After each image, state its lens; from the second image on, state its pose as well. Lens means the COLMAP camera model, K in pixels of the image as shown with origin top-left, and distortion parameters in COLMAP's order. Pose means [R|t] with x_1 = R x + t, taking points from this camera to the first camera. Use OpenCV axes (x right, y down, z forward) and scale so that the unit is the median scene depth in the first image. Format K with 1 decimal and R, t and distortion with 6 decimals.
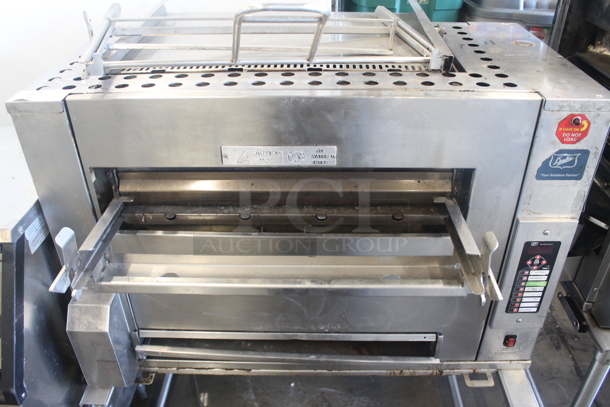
lens RADIAL K [[520.3, 0, 305.0], [0, 520.3, 203.5], [0, 0, 1]] dist [-0.175081, 0.151334]
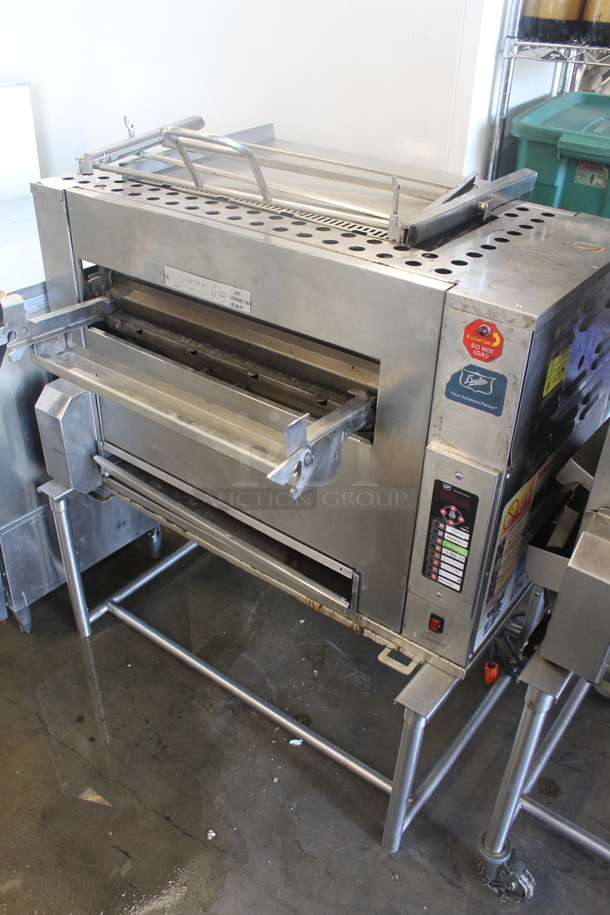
lens RADIAL K [[780.5, 0, 305.0], [0, 780.5, 457.5], [0, 0, 1]] dist [-0.175081, 0.151334]
pose [[0.806231, 0.349138, -0.477592, 0.824172], [-0.347020, 0.932913, 0.096186, 0.000009], [0.479134, 0.088186, 0.873301, -0.134322]]
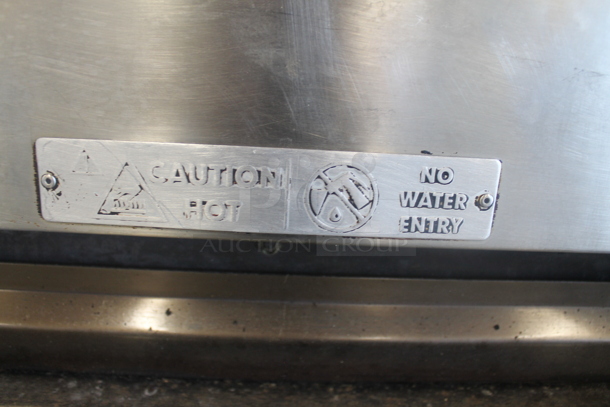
lens RADIAL K [[520.3, 0, 305.0], [0, 520.3, 203.5], [0, 0, 1]] dist [-0.175081, 0.151334]
pose [[0.996715, 0.044509, 0.067658, -0.045504], [-0.023876, 0.959800, -0.279667, -0.016745], [-0.077385, 0.277133, 0.957710, 0.700934]]
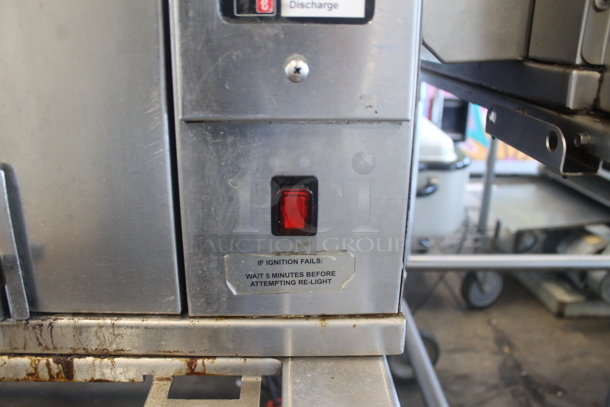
lens RADIAL K [[520.3, 0, 305.0], [0, 520.3, 203.5], [0, 0, 1]] dist [-0.175081, 0.151334]
pose [[0.998063, 0.007062, 0.061811, 0.459872], [0.008066, 0.970464, -0.241112, 0.382939], [-0.061688, 0.241144, 0.968527, 0.875753]]
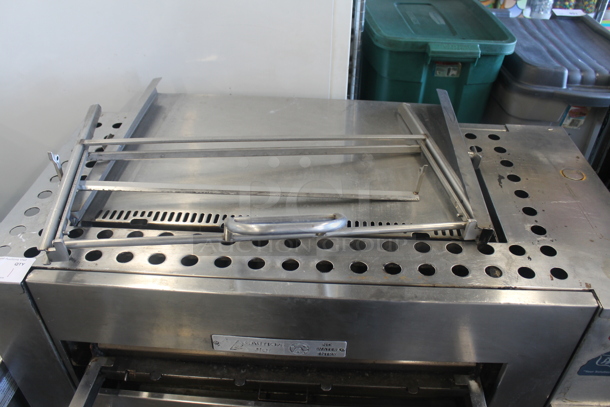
lens RADIAL K [[520.3, 0, 305.0], [0, 520.3, 203.5], [0, 0, 1]] dist [-0.175081, 0.151334]
pose [[0.999315, 0.034468, -0.013475, -0.003698], [-0.033435, 0.996946, 0.070578, -0.354306], [0.015867, -0.070079, 0.997415, 0.159299]]
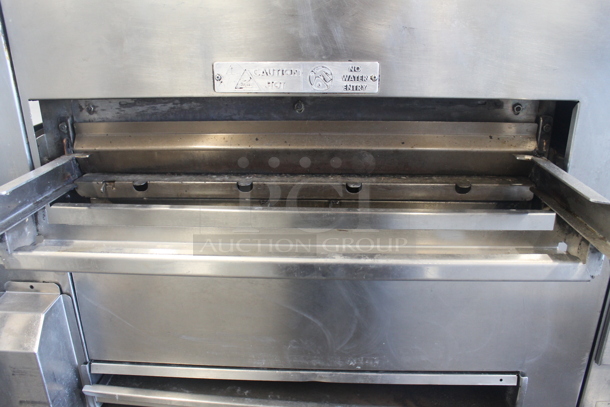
lens RADIAL K [[520.3, 0, 305.0], [0, 520.3, 203.5], [0, 0, 1]] dist [-0.175081, 0.151334]
pose [[0.999587, 0.010257, -0.026845, -0.015826], [-0.015193, 0.981528, -0.190713, 0.186733], [0.024393, 0.191042, 0.981279, 0.327583]]
